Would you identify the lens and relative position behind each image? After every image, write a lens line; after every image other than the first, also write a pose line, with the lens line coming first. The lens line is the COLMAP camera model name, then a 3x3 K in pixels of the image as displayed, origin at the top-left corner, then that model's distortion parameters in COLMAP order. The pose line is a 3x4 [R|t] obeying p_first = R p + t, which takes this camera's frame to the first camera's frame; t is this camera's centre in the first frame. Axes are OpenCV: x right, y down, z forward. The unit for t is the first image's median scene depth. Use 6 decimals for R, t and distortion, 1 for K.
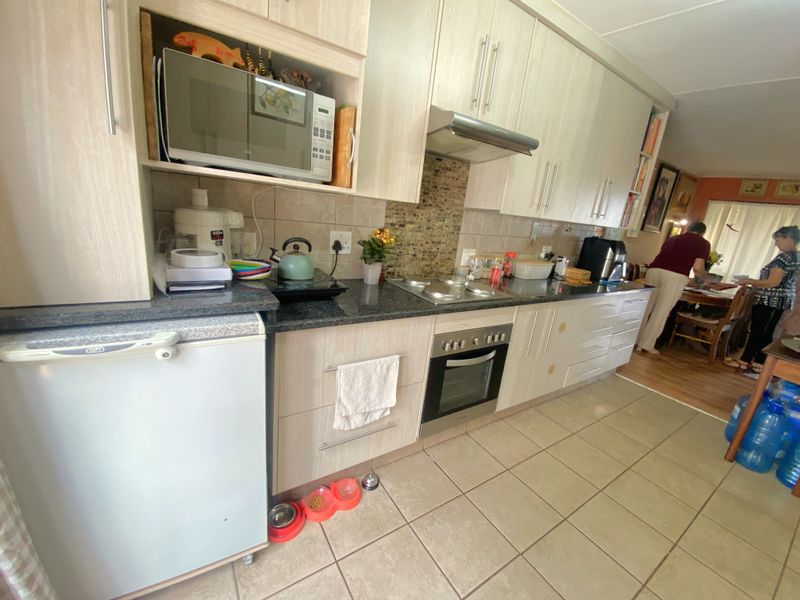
lens RADIAL K [[323.6, 0, 396.2], [0, 323.6, 297.0], [0, 0, 1]] dist [-0.000327, -0.009876]
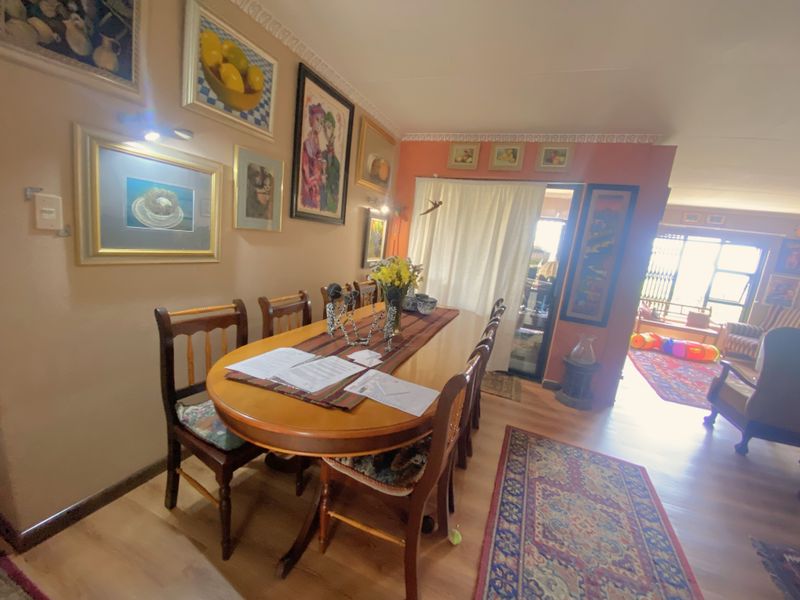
lens RADIAL K [[323.6, 0, 396.4], [0, 323.6, 299.6], [0, 0, 1]] dist [-0.000327, -0.009876]
pose [[0.829815, -0.119914, 0.545003, 0.605845], [0.124811, 0.991780, 0.028179, -0.085156], [-0.543902, 0.044639, 0.837961, 0.525710]]
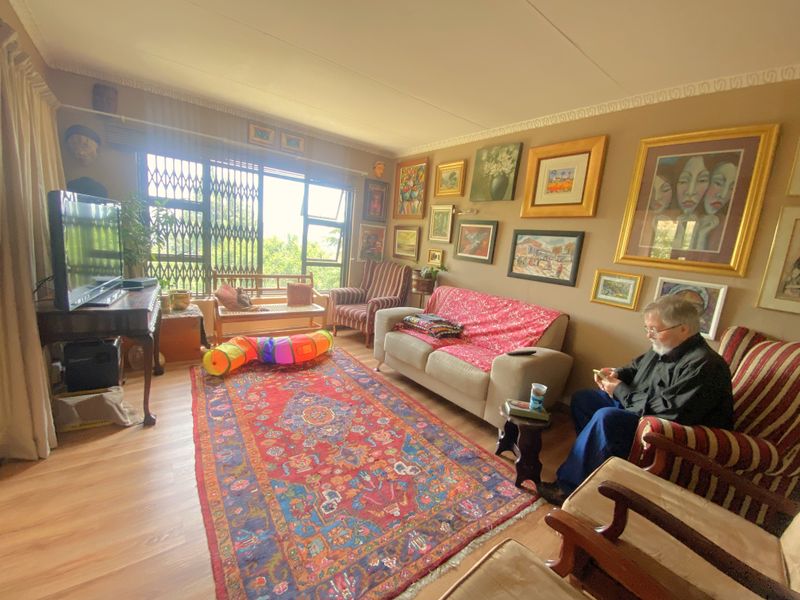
lens RADIAL K [[323.6, 0, 406.0], [0, 323.6, 299.5], [0, 0, 1]] dist [-0.000327, -0.009876]
pose [[-0.089406, -0.298211, 0.950304, 1.332378], [0.154494, 0.938424, 0.309018, -0.041265], [-0.983940, 0.174444, -0.037829, 0.679266]]
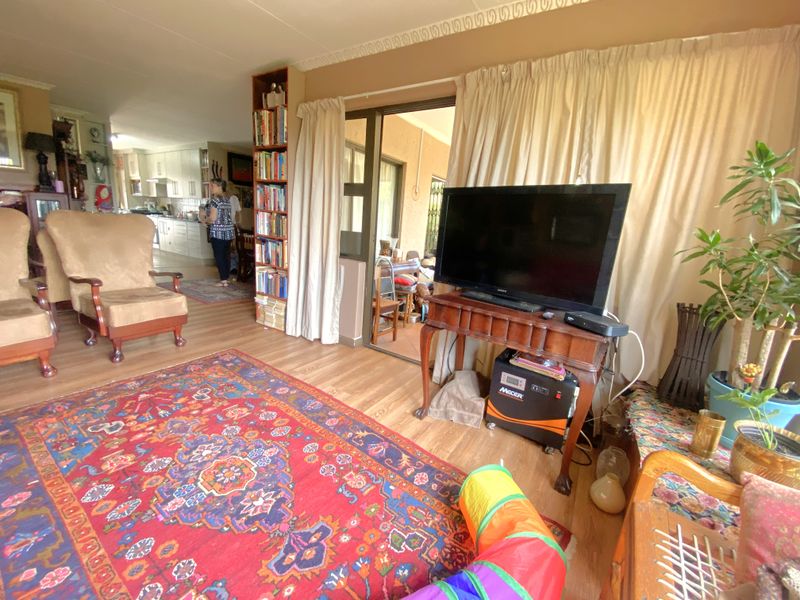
lens RADIAL K [[323.6, 0, 405.0], [0, 323.6, 296.8], [0, 0, 1]] dist [-0.000327, -0.009876]
pose [[0.423474, 0.124755, -0.897277, 2.060481], [-0.269238, 0.963049, 0.006832, 0.046281], [0.864975, 0.238688, 0.441415, 0.790241]]
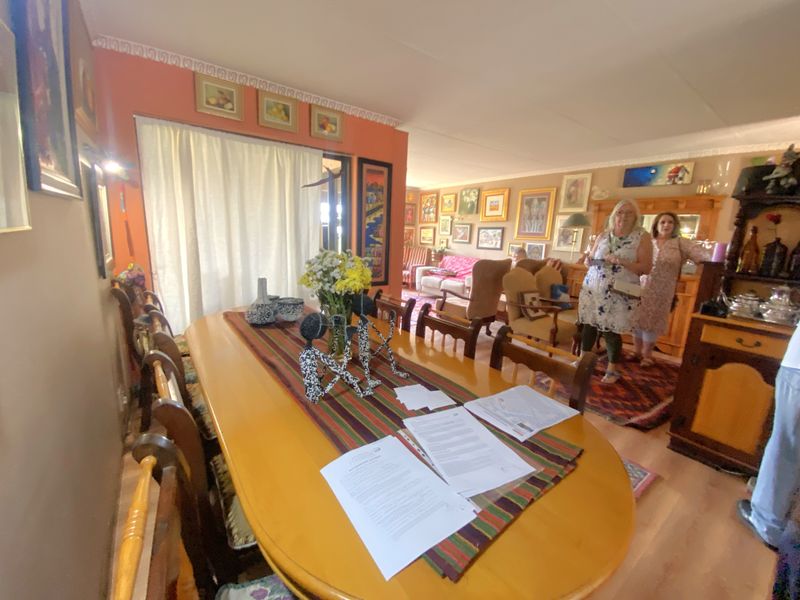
lens RADIAL K [[323.6, 0, 402.5], [0, 323.6, 302.5], [0, 0, 1]] dist [-0.000327, -0.009876]
pose [[-0.055648, -0.316909, 0.946822, 0.554813], [0.212663, 0.922770, 0.321357, -0.158362], [-0.975540, 0.219237, 0.016044, 0.789448]]
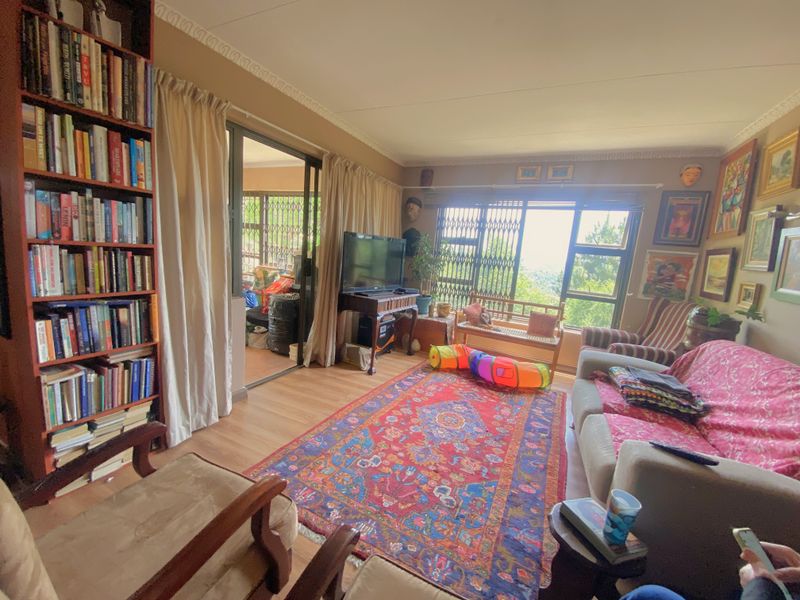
lens RADIAL K [[323.6, 0, 391.3], [0, 323.6, 296.5], [0, 0, 1]] dist [-0.000327, -0.009876]
pose [[0.864153, -0.113437, 0.490277, 1.443064], [0.145089, 0.989053, -0.026892, 0.057070], [-0.481860, 0.094373, 0.871151, 0.405585]]
